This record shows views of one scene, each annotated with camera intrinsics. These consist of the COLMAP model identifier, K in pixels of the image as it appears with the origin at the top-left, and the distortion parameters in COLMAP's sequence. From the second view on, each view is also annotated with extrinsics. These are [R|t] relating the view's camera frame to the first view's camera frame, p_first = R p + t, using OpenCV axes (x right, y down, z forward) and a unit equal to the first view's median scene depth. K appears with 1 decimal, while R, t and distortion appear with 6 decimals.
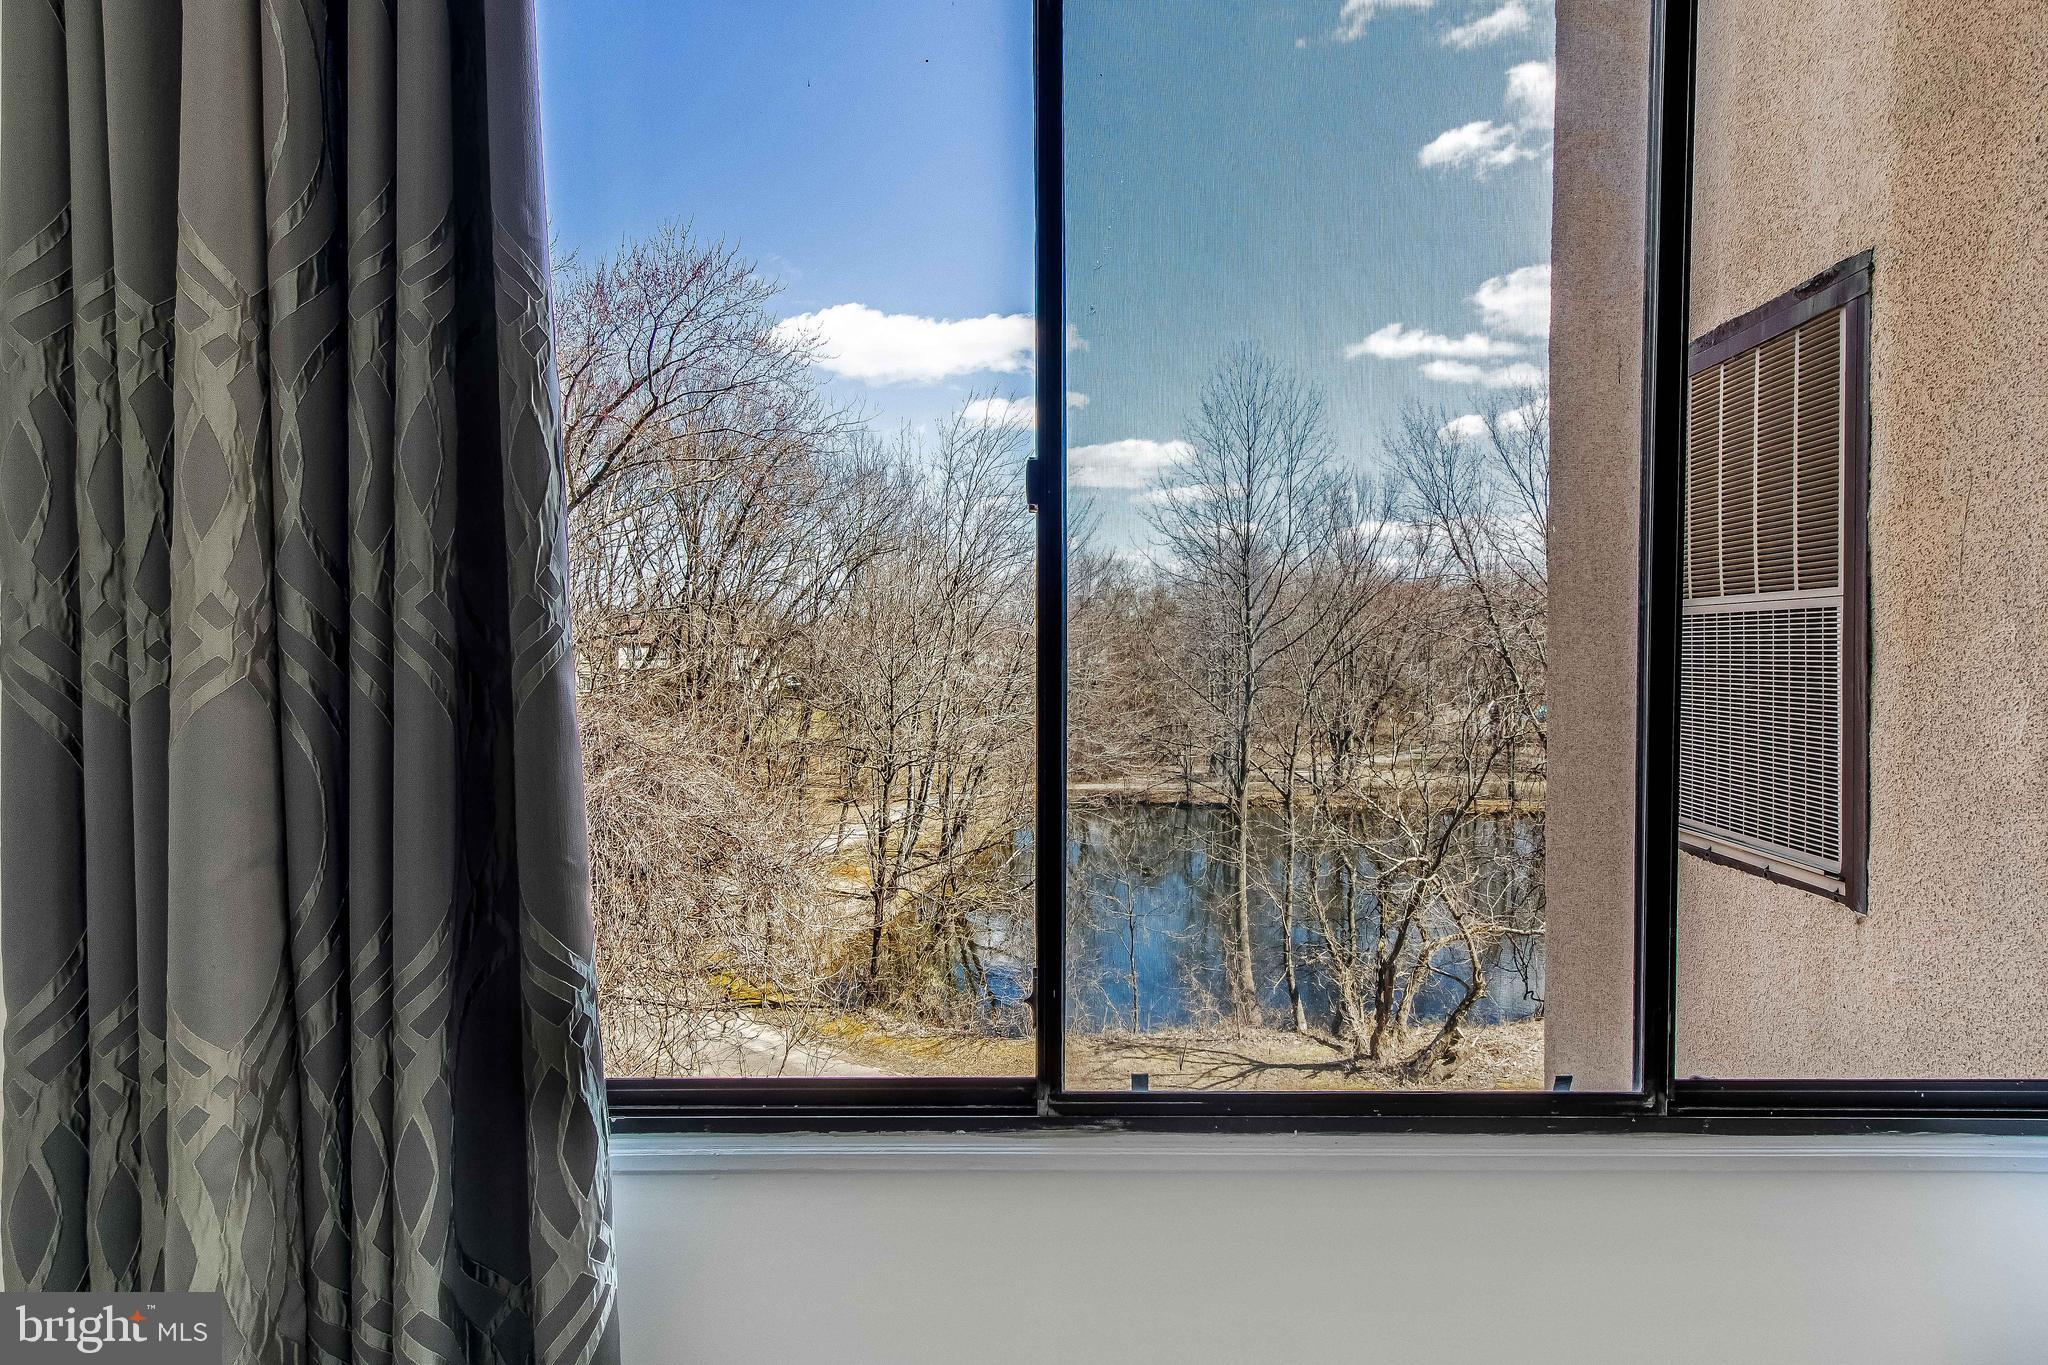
lens RADIAL K [[1033.2, 0, 1100.4], [0, 1033.2, 681.7], [0, 0, 1]] dist [0.002221, 0.001647]
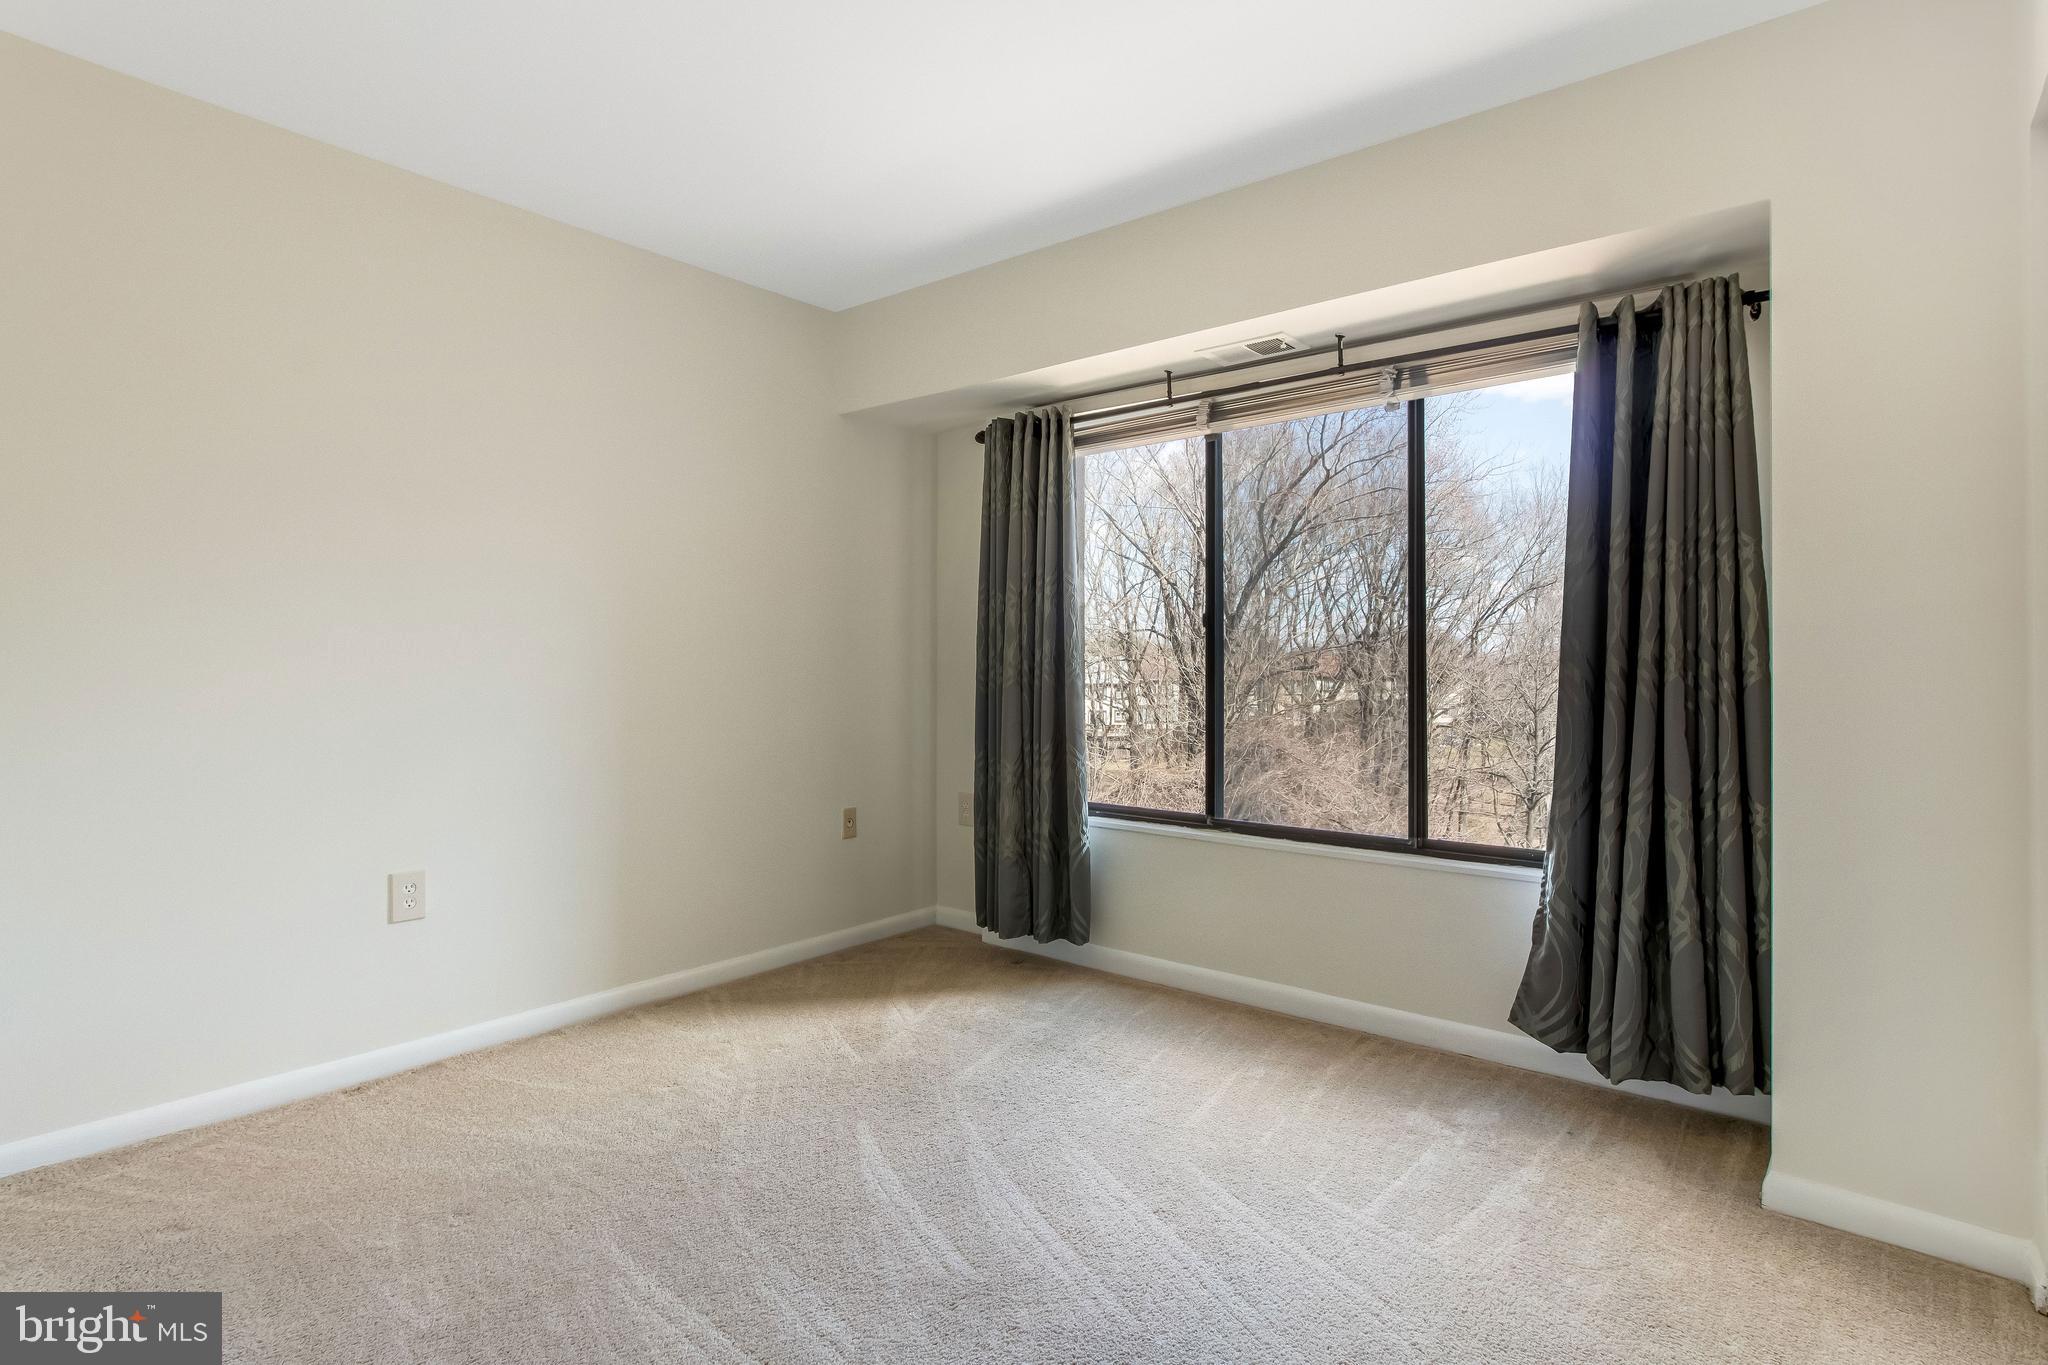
lens RADIAL K [[1033.2, 0, 1024.8], [0, 1033.2, 686.8], [0, 0, 1]] dist [0.002221, 0.001647]
pose [[0.742661, 0.003210, -0.669660, 2.031112], [-0.021542, 0.999586, -0.019099, 0.101212], [0.669321, 0.028610, 0.742422, -2.113803]]
